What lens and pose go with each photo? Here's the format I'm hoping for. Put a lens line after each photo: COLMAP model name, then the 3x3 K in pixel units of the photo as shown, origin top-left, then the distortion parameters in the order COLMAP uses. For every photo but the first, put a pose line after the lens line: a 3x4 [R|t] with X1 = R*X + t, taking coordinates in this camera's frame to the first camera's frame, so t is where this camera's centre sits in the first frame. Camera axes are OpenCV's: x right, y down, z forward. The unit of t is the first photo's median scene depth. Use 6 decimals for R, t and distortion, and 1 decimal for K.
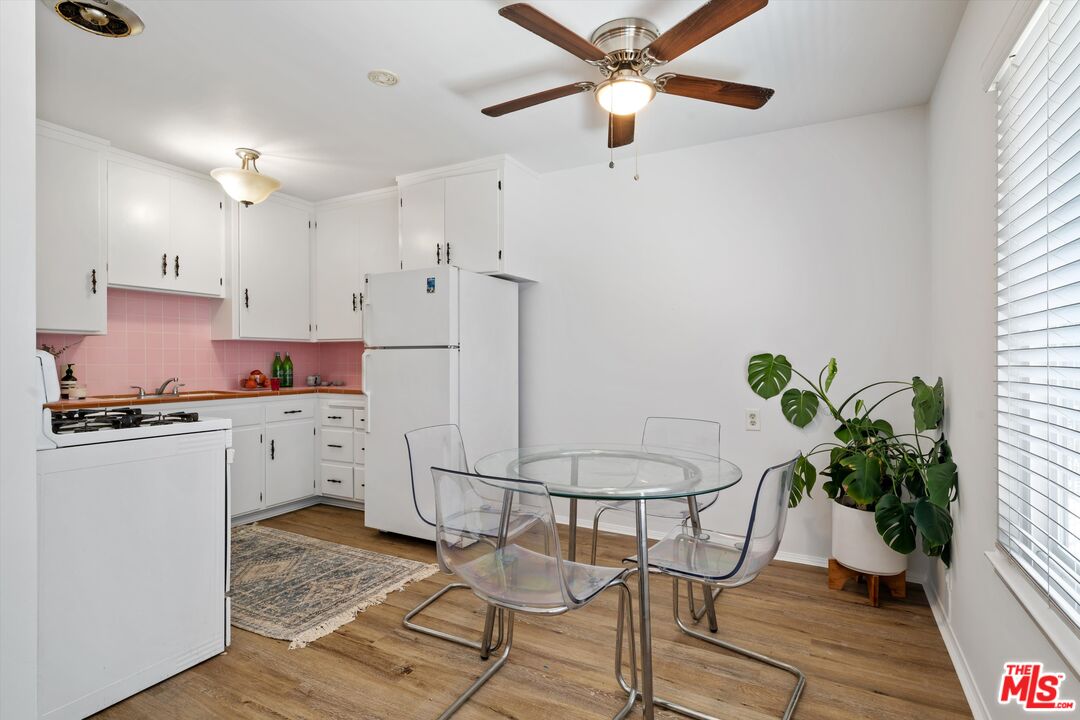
lens RADIAL K [[537.9, 0, 540.0], [0, 537.9, 353.3], [0, 0, 1]] dist [-0.000524, -0.000033]
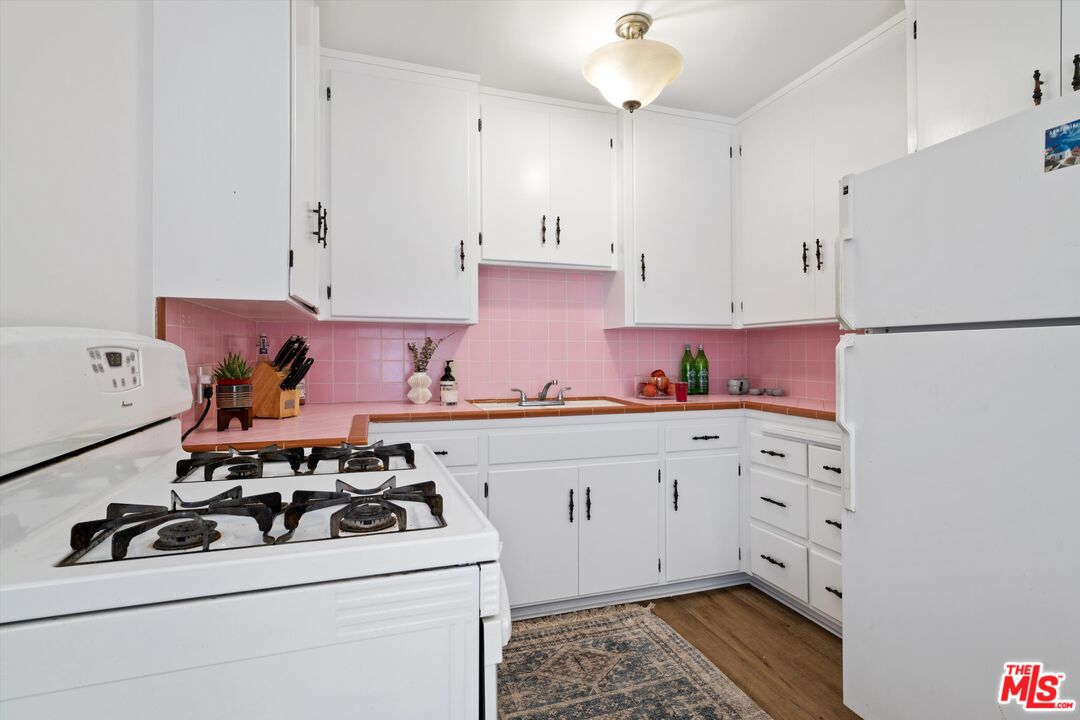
lens RADIAL K [[537.9, 0, 540.0], [0, 537.9, 353.3], [0, 0, 1]] dist [-0.000524, -0.000033]
pose [[0.730285, -0.000309, -0.683142, -0.185766], [0.006806, 0.999954, 0.006823, 0.003998], [0.683109, -0.009632, 0.730253, 0.444579]]
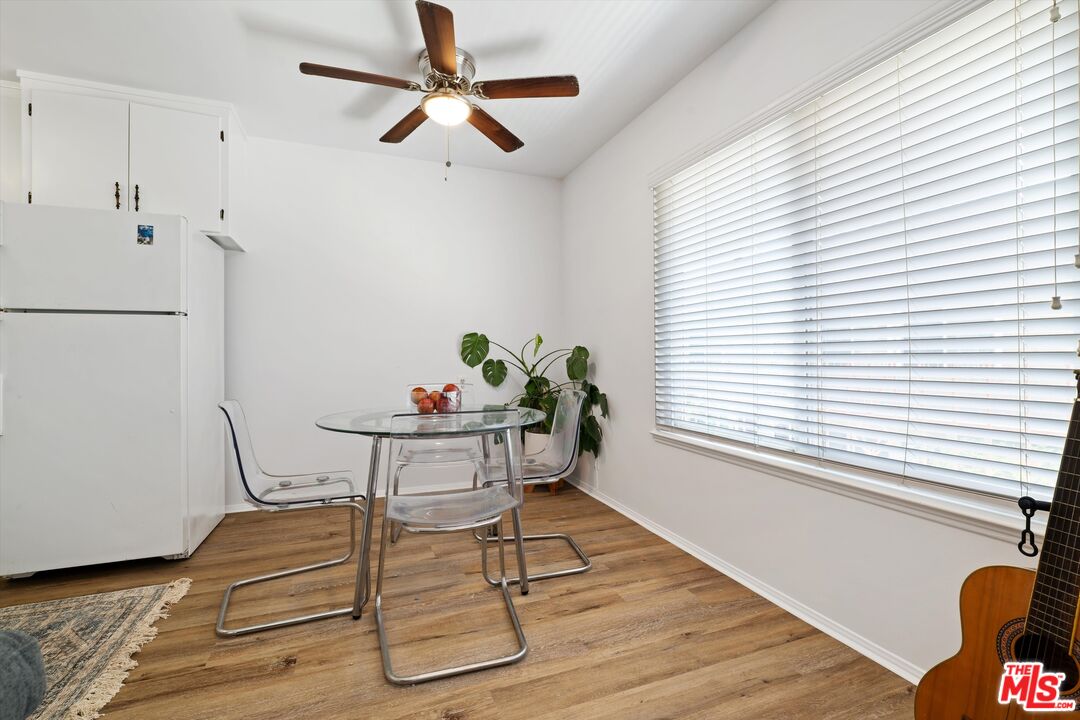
lens RADIAL K [[497.1, 0, 541.6], [0, 497.1, 346.8], [0, 0, 1]] dist [-0.002882, -0.000740]
pose [[0.635307, 0.008402, 0.772214, -0.344057], [0.004975, 0.999876, -0.014973, 0.044772], [-0.772244, 0.013354, 0.635186, 0.081584]]
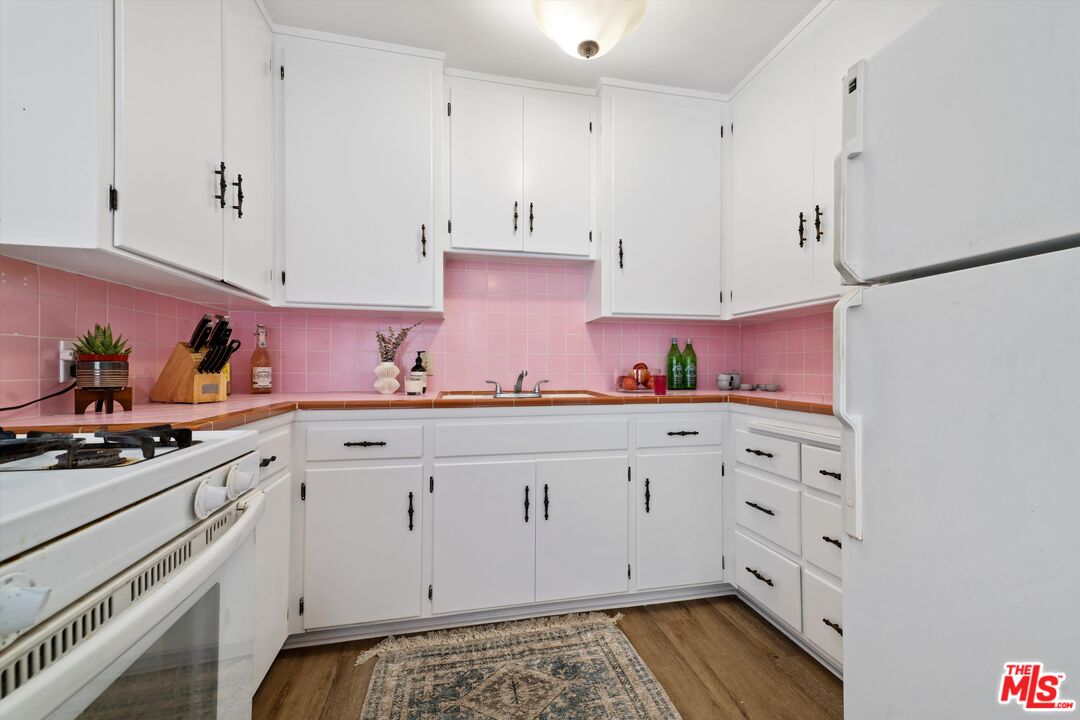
lens RADIAL K [[433.7, 0, 535.0], [0, 433.7, 369.5], [0, 0, 1]] dist [0.021601, -0.000174]
pose [[0.648722, 0.007667, -0.760987, -0.228285], [0.005946, 0.999868, 0.015143, 0.035476], [0.761002, -0.014349, 0.648591, 0.635612]]
